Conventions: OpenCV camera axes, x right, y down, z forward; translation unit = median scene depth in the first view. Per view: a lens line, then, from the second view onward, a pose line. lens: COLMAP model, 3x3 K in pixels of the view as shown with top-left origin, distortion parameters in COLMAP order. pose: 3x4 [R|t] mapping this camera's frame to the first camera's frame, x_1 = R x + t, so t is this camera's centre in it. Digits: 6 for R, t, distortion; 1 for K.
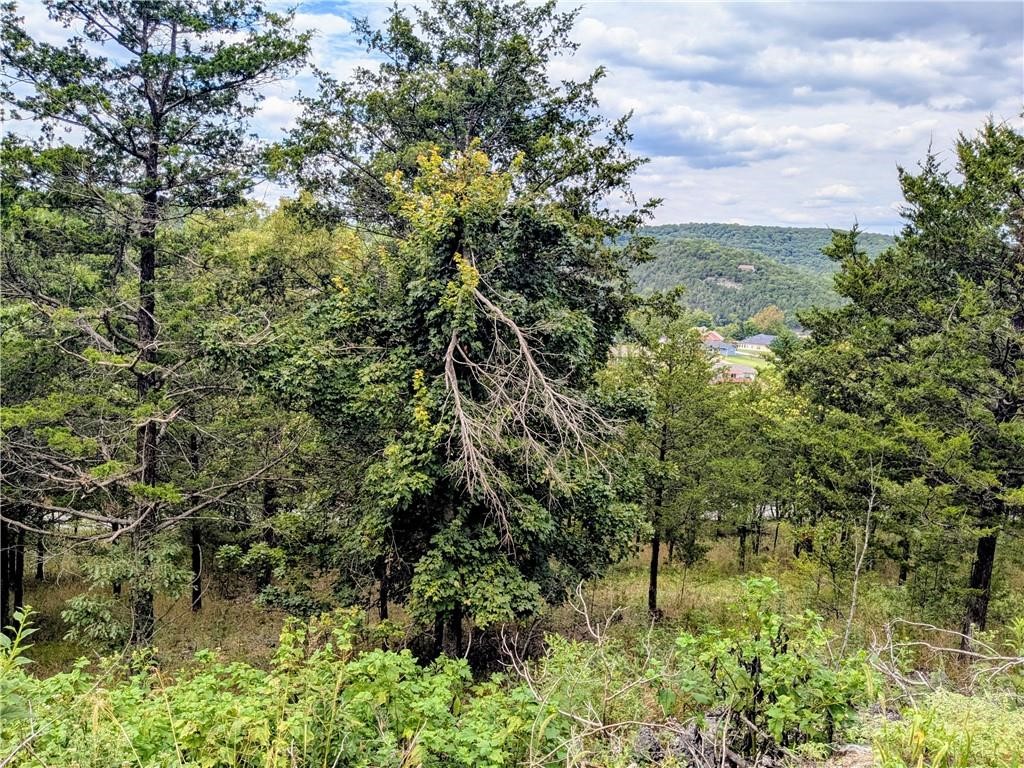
lens RADIAL K [[841.8, 0, 512.0], [0, 841.8, 377.0], [0, 0, 1]] dist [0.050624, -0.083608]
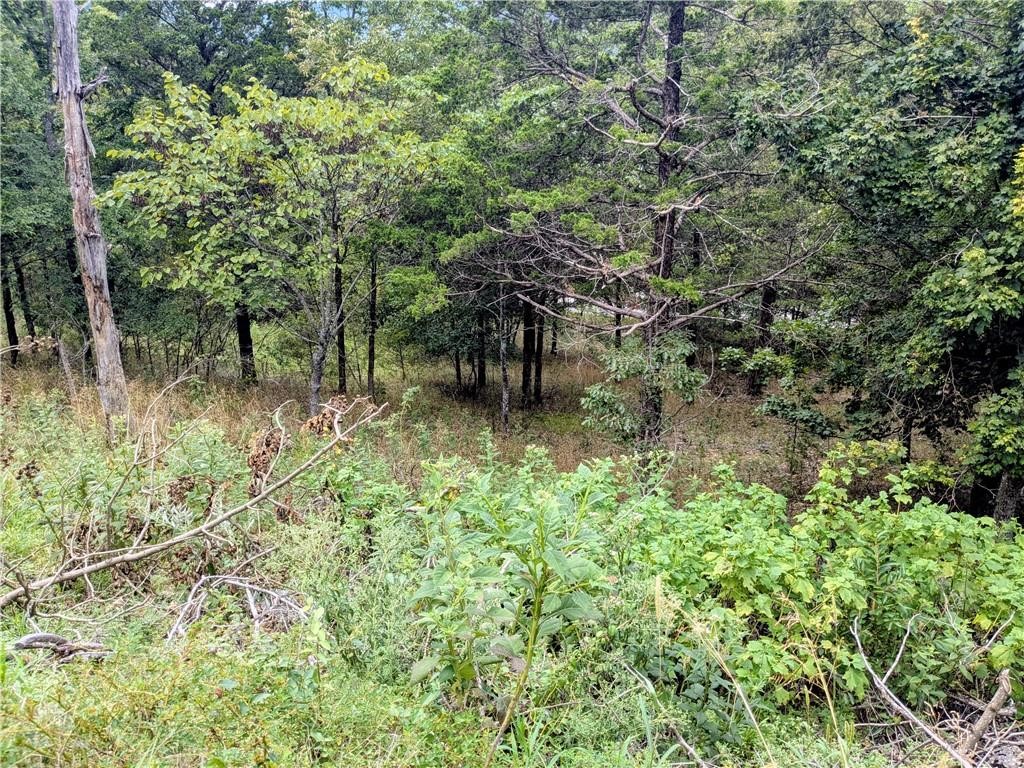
lens RADIAL K [[841.8, 0, 512.0], [0, 841.8, 377.0], [0, 0, 1]] dist [0.050624, -0.083608]
pose [[0.850357, 0.125963, -0.510907, -0.085524], [-0.002642, 0.971936, 0.235231, 0.014404], [0.526199, -0.198681, 0.826826, 0.122636]]
